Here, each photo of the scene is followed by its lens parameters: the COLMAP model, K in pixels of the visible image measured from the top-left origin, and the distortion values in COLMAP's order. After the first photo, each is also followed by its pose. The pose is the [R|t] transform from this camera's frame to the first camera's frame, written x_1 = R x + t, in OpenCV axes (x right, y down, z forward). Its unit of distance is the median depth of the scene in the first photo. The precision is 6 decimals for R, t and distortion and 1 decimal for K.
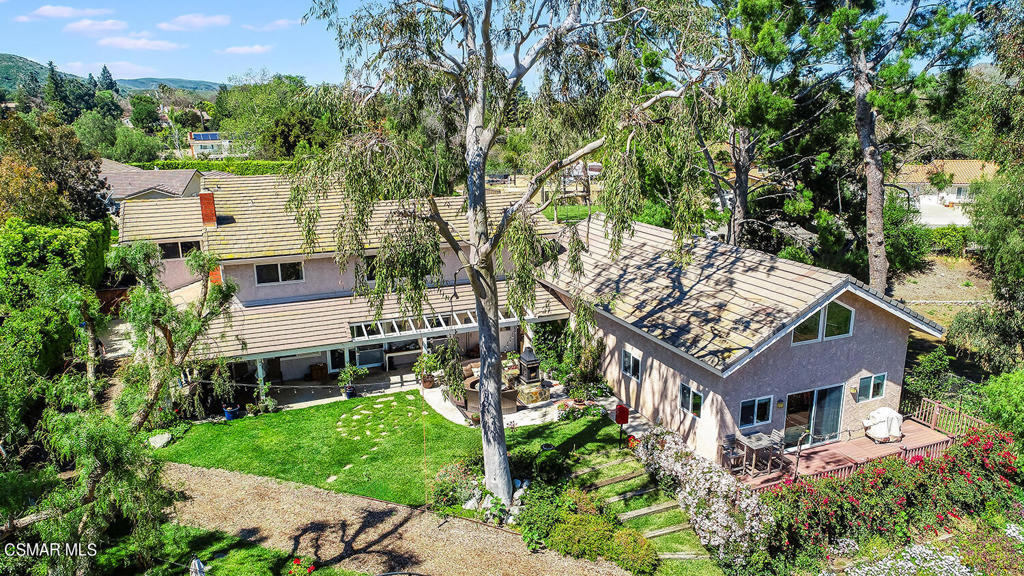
lens RADIAL K [[707.6, 0, 511.6], [0, 707.6, 244.1], [0, 0, 1]] dist [-0.002425, 0.001691]
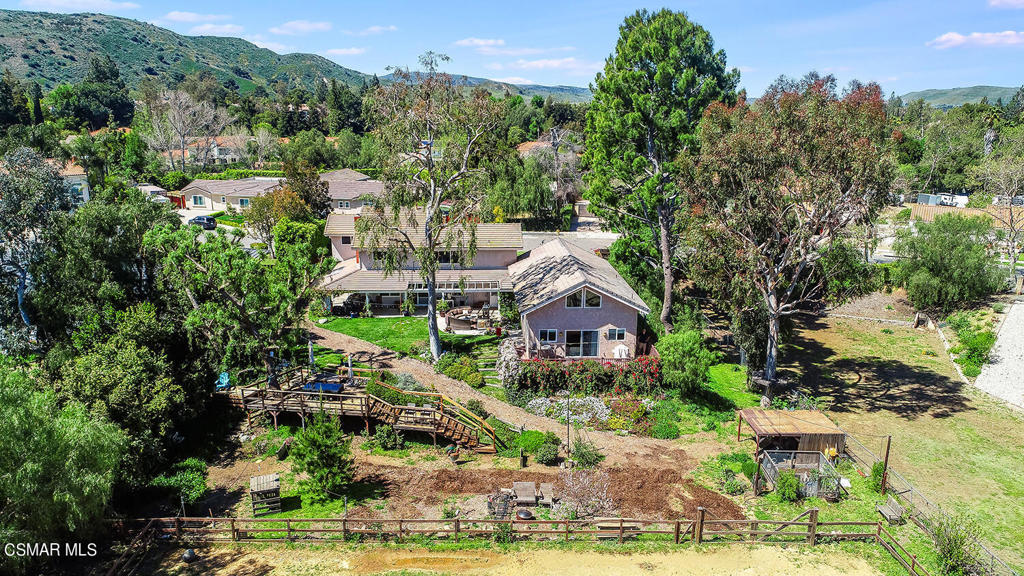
lens RADIAL K [[707.6, 0, 511.6], [0, 707.6, 244.1], [0, 0, 1]] dist [-0.002425, 0.001691]
pose [[0.943578, 0.080598, -0.321193, 0.786714], [-0.077139, 0.996743, 0.023505, -0.081307], [0.322042, 0.002598, 0.946722, -0.981149]]
